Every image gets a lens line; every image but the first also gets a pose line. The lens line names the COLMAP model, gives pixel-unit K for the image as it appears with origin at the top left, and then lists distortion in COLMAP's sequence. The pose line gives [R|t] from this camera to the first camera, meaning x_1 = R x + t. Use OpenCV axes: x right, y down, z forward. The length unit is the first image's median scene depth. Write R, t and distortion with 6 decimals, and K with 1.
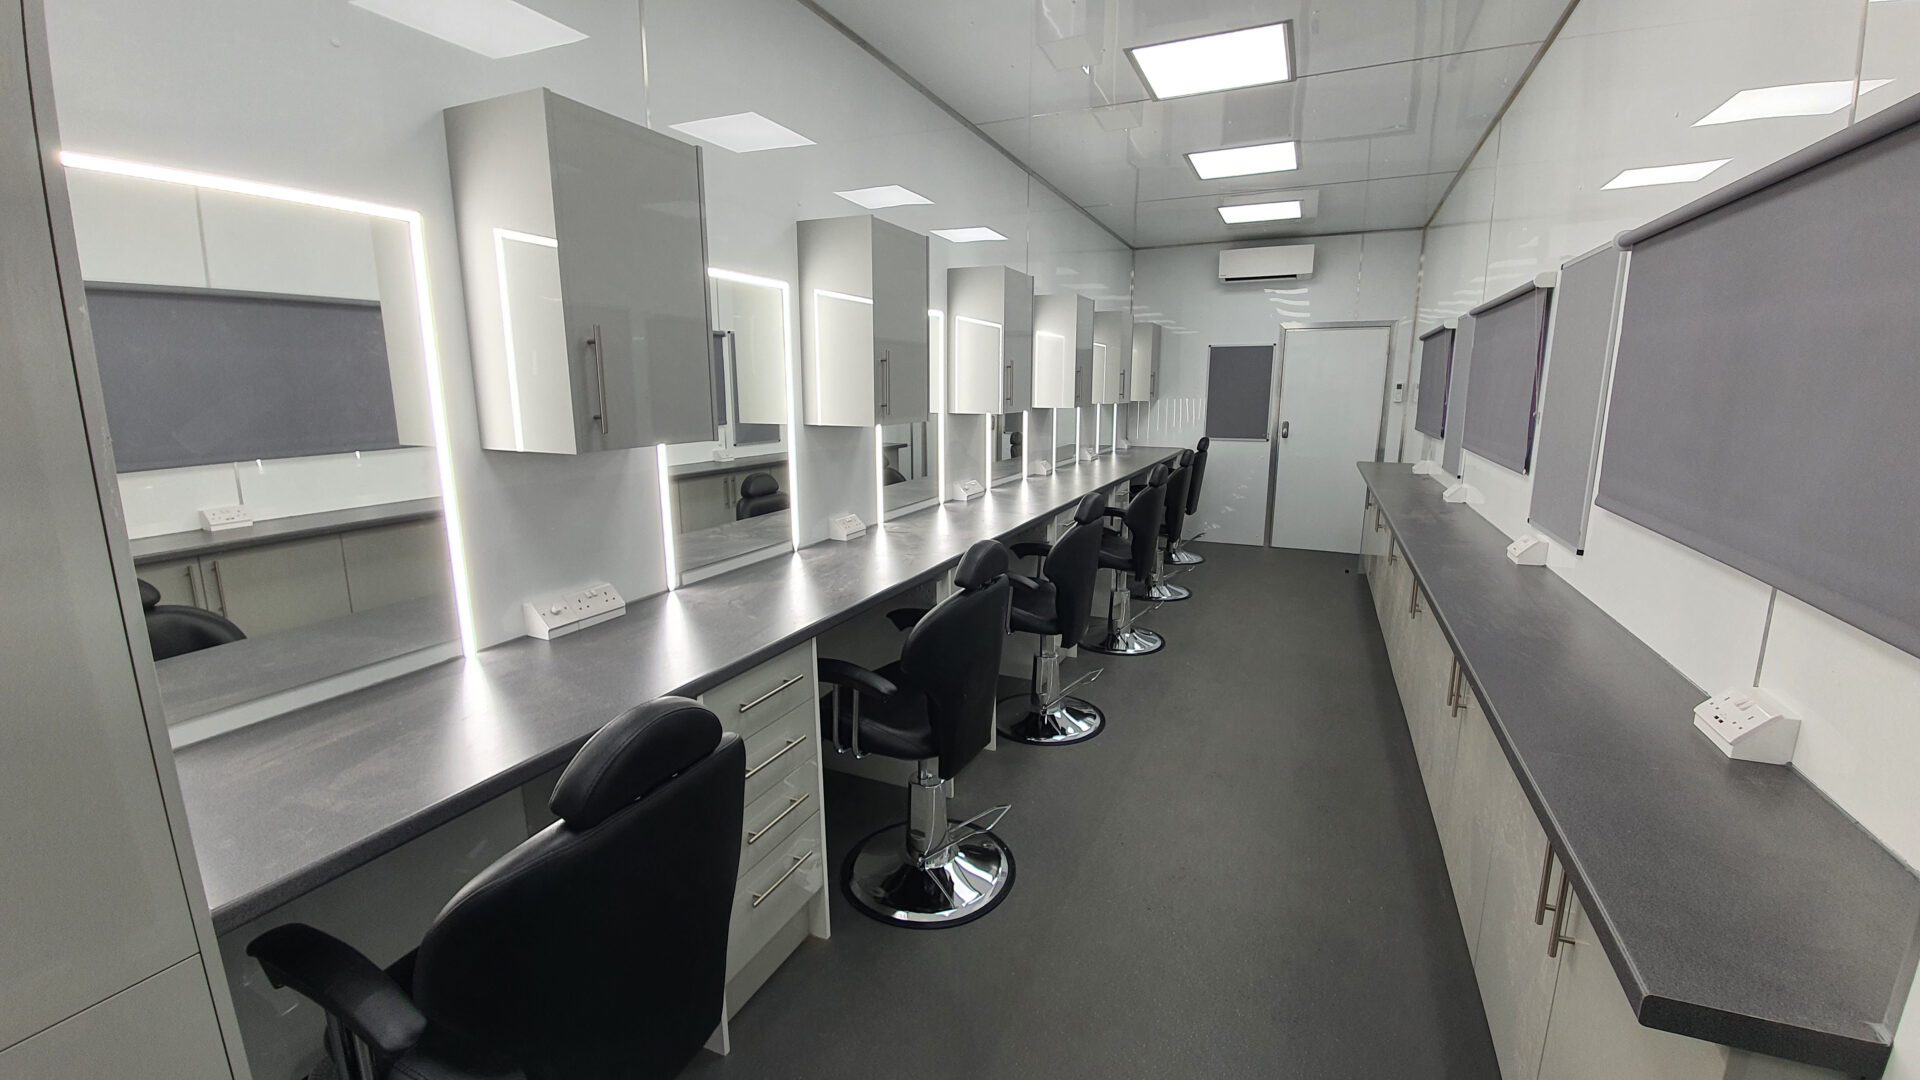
lens RADIAL K [[769.0, 0, 965.0], [0, 769.0, 528.9], [0, 0, 1]] dist [0.016829, -0.014348]
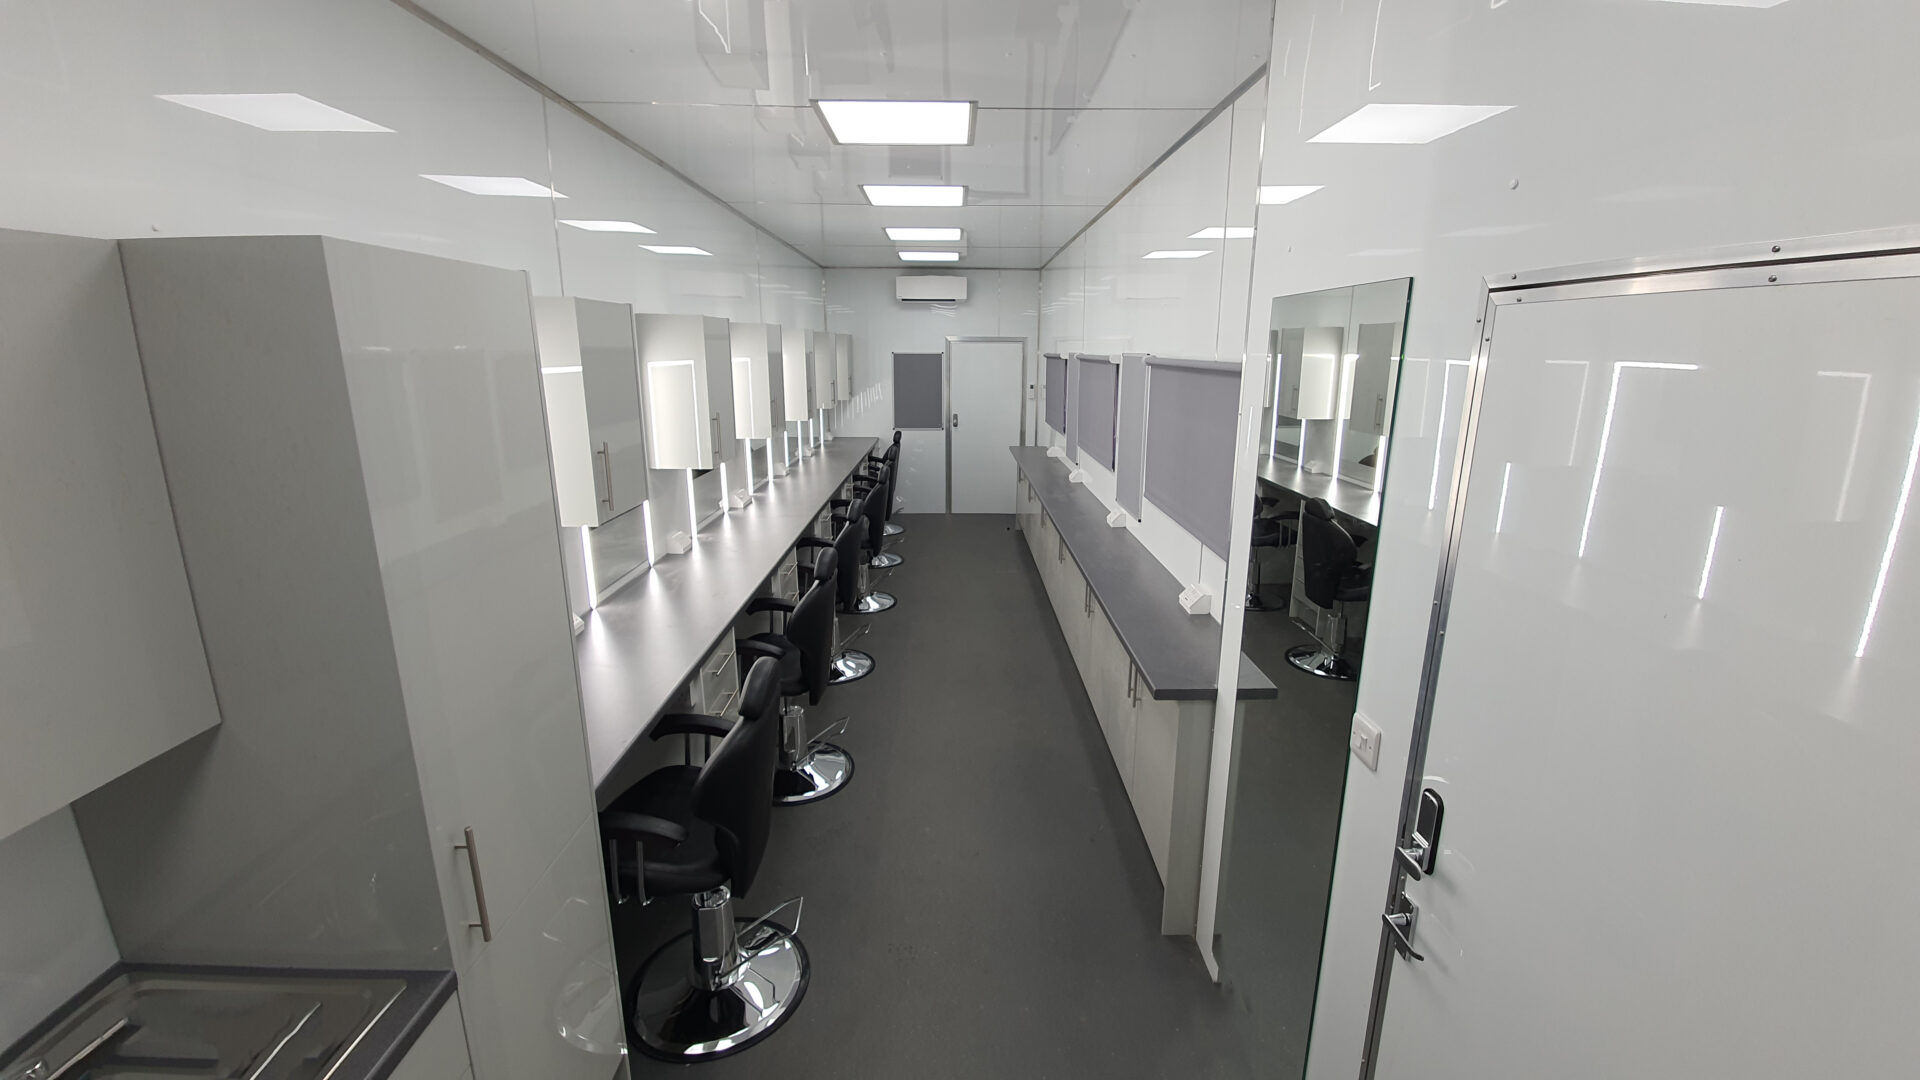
lens RADIAL K [[769.0, 0, 965.0], [0, 769.0, 528.9], [0, 0, 1]] dist [0.016829, -0.014348]
pose [[0.905759, -0.095451, 0.412905, -0.138886], [0.076212, 0.995108, 0.062857, -0.038919], [-0.416885, -0.025465, 0.908602, -0.201268]]
